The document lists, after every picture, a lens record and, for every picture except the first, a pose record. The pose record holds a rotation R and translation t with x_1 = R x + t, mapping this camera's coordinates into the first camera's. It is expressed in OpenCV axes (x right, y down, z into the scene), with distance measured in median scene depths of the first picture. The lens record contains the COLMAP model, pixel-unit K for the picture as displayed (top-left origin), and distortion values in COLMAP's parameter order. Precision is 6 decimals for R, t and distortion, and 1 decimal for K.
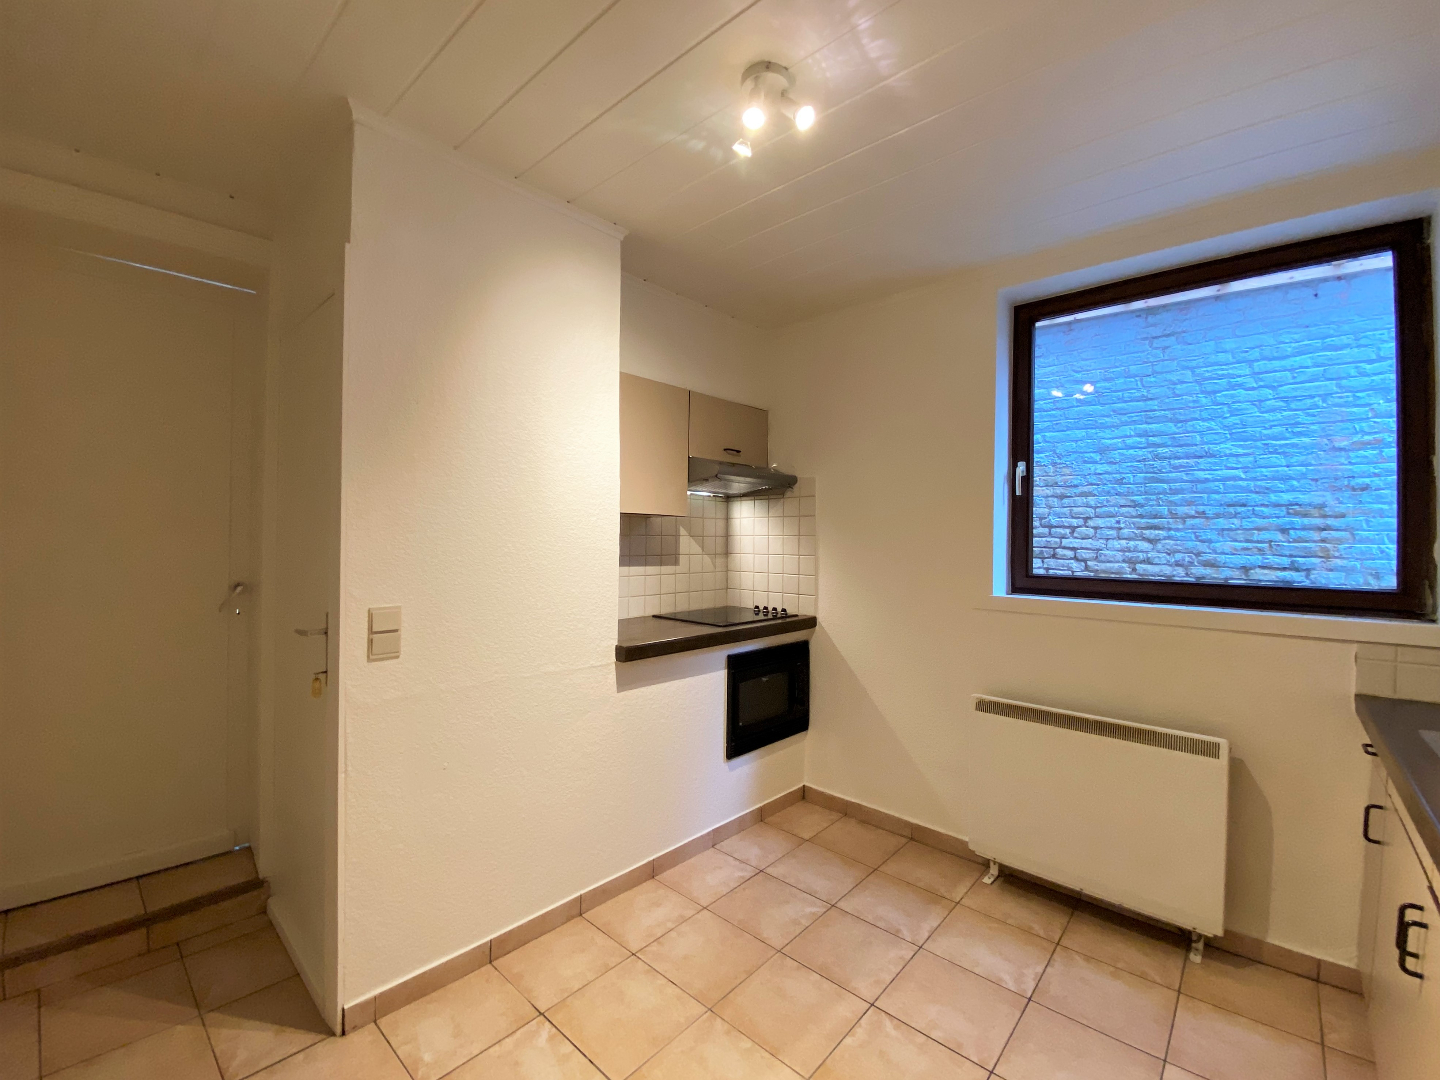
lens RADIAL K [[595.4, 0, 715.8], [0, 595.4, 538.1], [0, 0, 1]] dist [-0.012019, -0.002805]
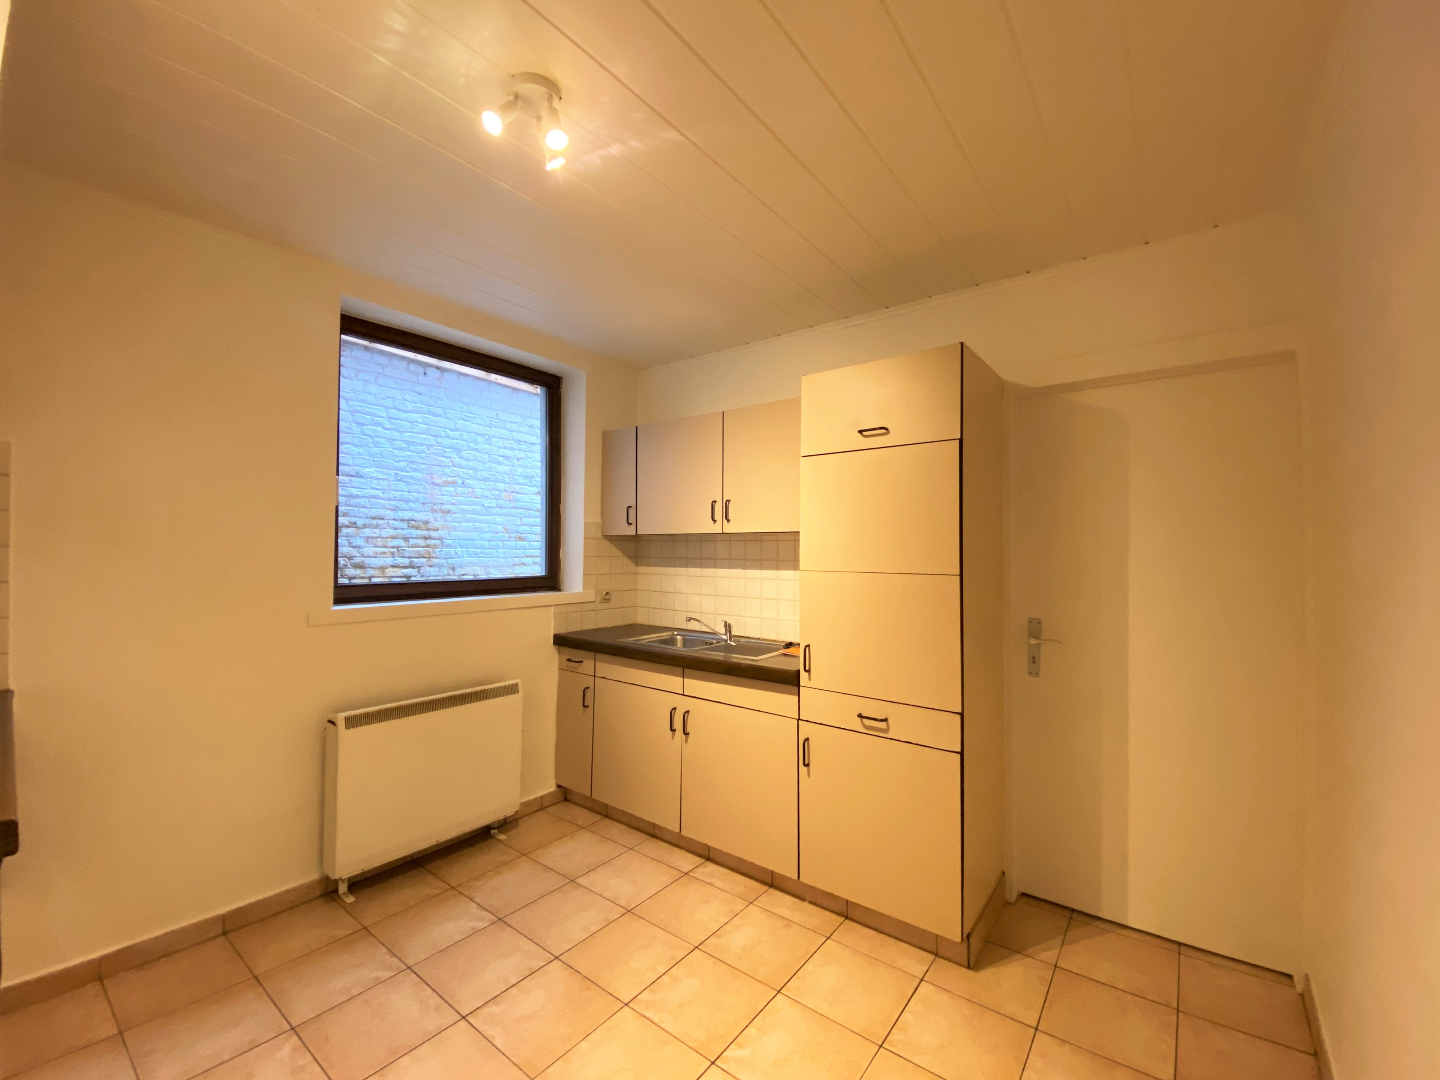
lens RADIAL K [[595.4, 0, 716.9], [0, 595.4, 537.9], [0, 0, 1]] dist [-0.012019, -0.002805]
pose [[-0.071640, 0.001947, 0.997429, -0.459927], [-0.010270, 0.999944, -0.002689, -0.019138], [-0.997378, -0.010436, -0.071616, 0.385435]]
